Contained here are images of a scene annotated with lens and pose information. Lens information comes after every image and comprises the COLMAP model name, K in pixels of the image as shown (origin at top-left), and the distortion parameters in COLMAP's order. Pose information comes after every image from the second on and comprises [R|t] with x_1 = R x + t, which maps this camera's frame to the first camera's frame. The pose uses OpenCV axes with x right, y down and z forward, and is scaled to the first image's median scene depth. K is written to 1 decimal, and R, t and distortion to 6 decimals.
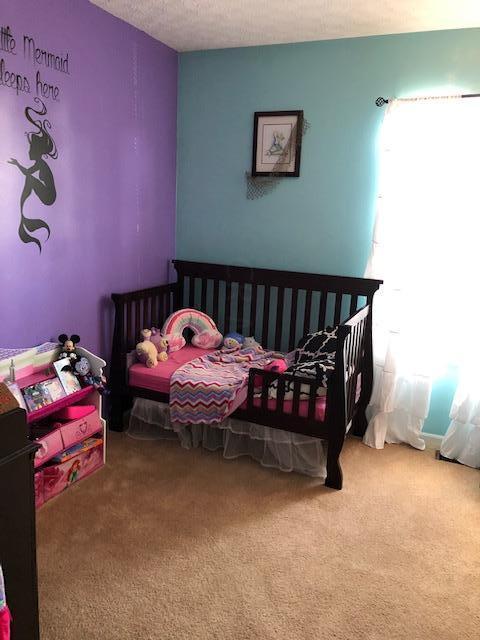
lens RADIAL K [[526.8, 0, 240.0], [0, 526.8, 317.2], [0, 0, 1]] dist [0.030486, -0.000985]
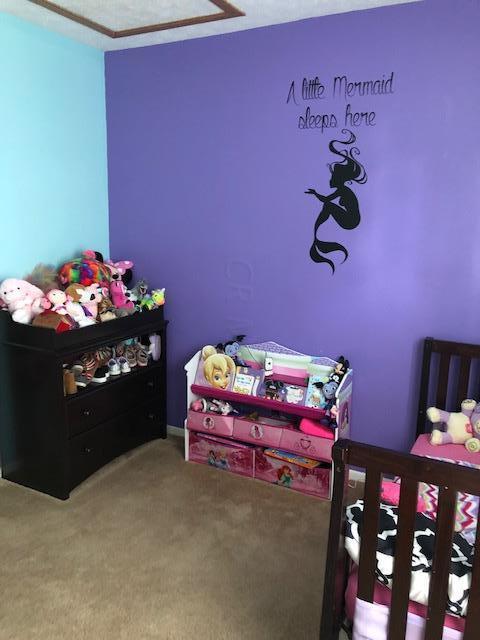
lens RADIAL K [[526.8, 0, 240.1], [0, 526.8, 322.5], [0, 0, 1]] dist [0.030486, -0.000985]
pose [[-0.097633, 0.146774, -0.984340, 0.729627], [-0.235263, 0.957629, 0.166126, -0.165242], [0.967016, 0.247798, -0.058966, 0.939553]]
